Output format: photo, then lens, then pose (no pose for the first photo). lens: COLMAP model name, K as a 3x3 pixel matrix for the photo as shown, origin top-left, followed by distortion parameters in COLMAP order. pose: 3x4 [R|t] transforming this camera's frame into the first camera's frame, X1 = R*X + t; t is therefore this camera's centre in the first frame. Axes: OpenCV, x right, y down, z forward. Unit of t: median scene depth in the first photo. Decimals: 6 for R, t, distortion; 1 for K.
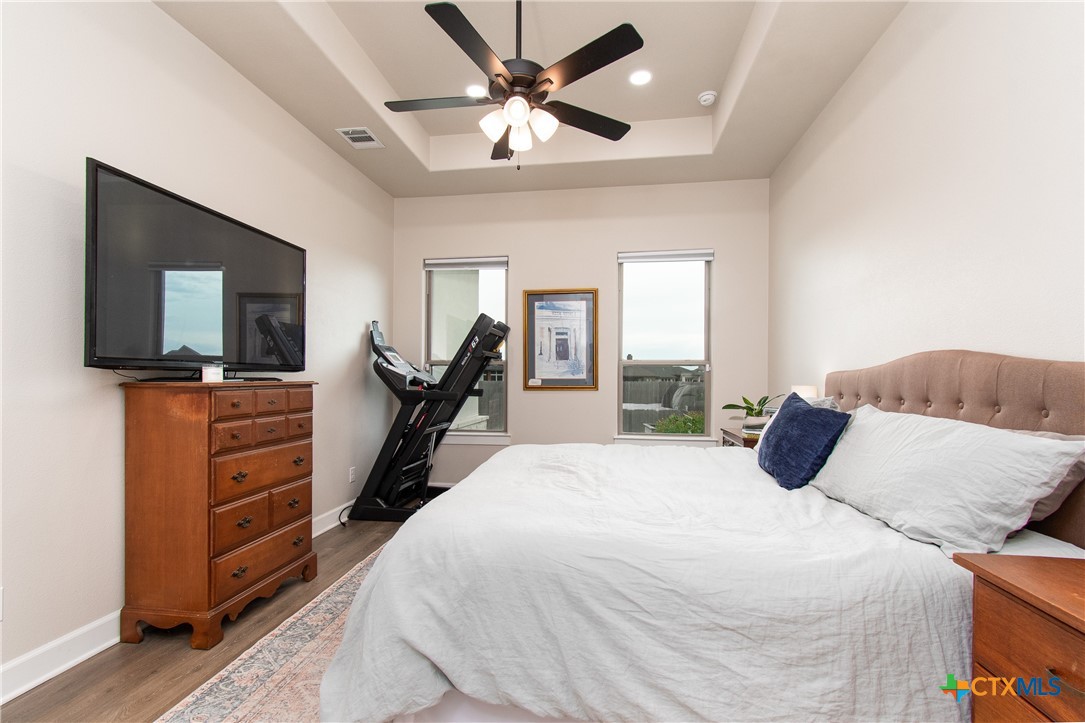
lens RADIAL K [[489.1, 0, 540.1], [0, 489.1, 371.6], [0, 0, 1]] dist [0.004925, -0.001203]
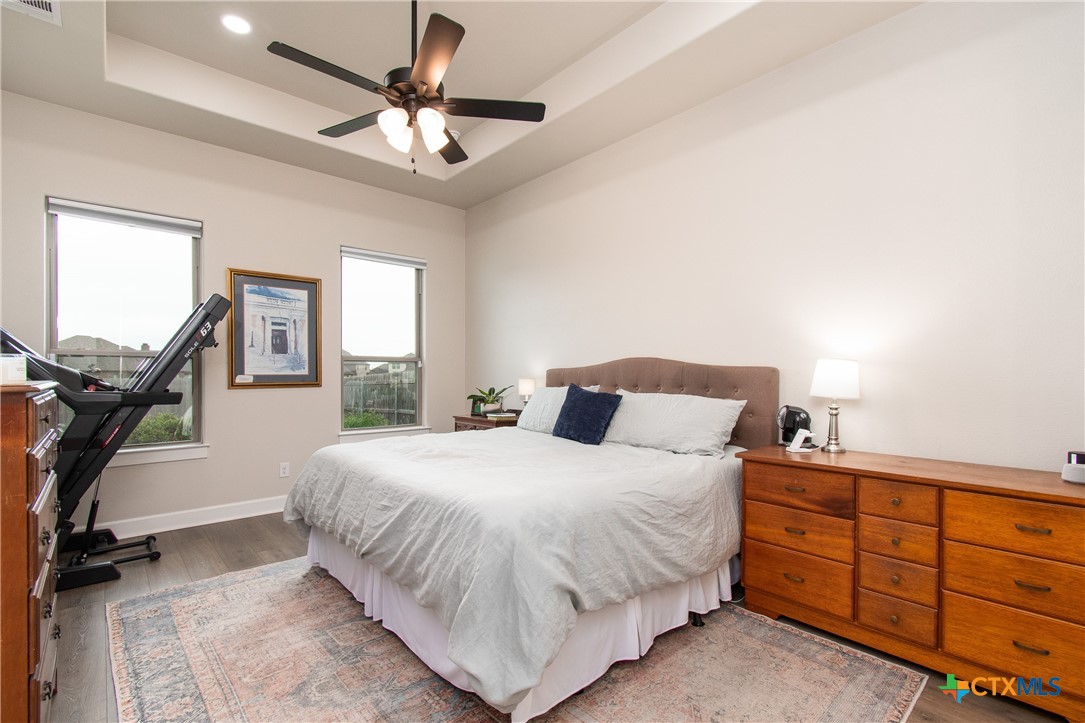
lens RADIAL K [[489.1, 0, 539.9], [0, 489.1, 366.6], [0, 0, 1]] dist [0.004925, -0.001203]
pose [[0.645547, 0.006849, 0.763690, -0.333318], [-0.007488, 0.999968, -0.002638, -0.001416], [-0.763684, -0.004016, 0.645578, 0.061719]]
